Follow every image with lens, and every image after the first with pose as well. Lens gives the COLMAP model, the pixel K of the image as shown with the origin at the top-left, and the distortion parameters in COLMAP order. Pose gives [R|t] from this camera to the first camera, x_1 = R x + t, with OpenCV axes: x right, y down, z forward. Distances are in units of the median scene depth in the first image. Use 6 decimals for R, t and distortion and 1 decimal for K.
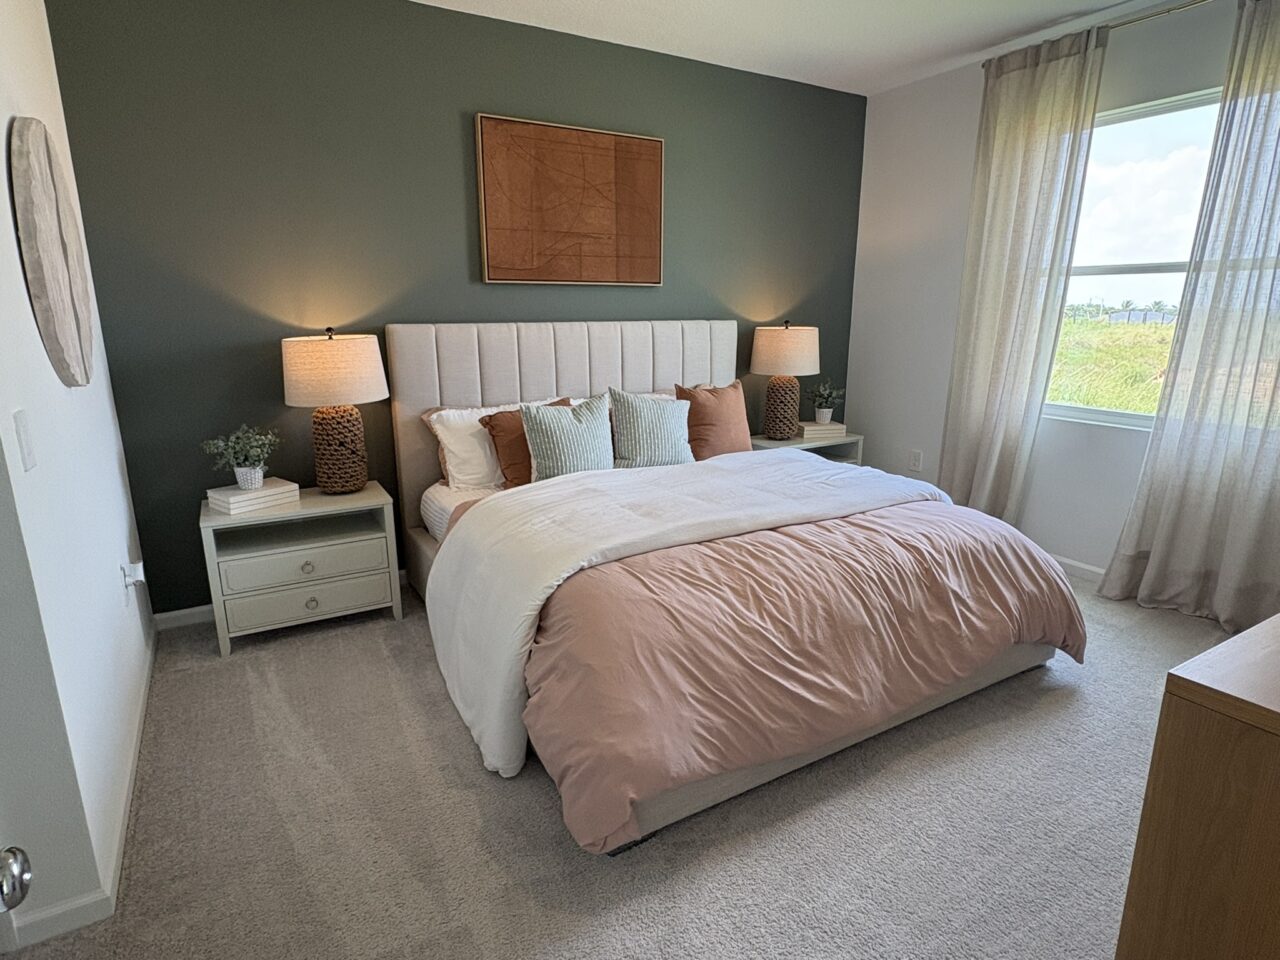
lens RADIAL K [[705.4, 0, 641.0], [0, 705.4, 484.1], [0, 0, 1]] dist [-0.002473, -0.000384]
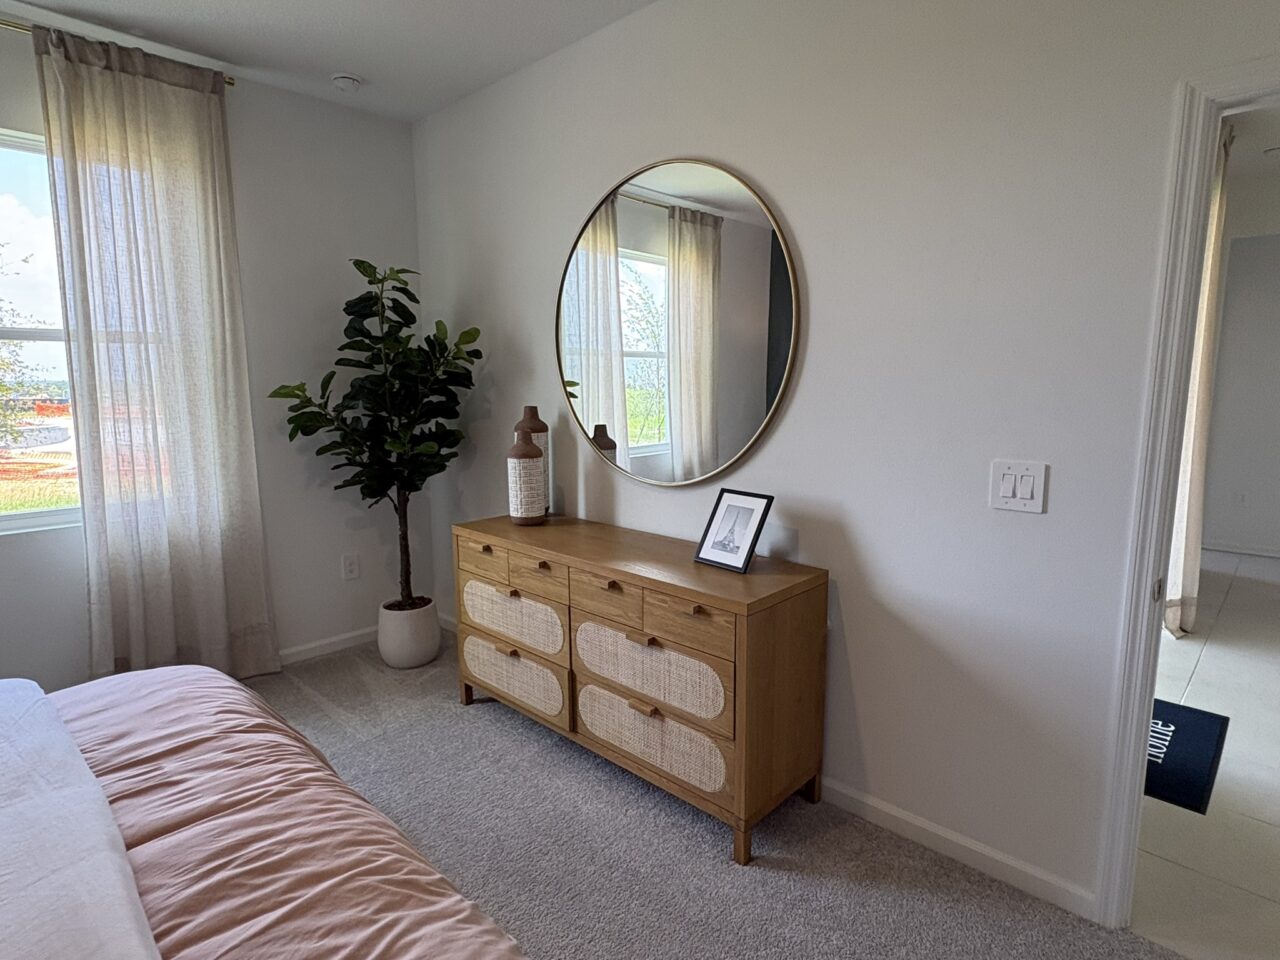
lens RADIAL K [[705.4, 0, 642.2], [0, 705.4, 475.9], [0, 0, 1]] dist [-0.002473, -0.000384]
pose [[-0.262844, -0.138682, 0.954820, -0.338439], [0.241743, 0.948584, 0.204323, -0.195866], [-0.934063, 0.284526, -0.215804, 0.758958]]
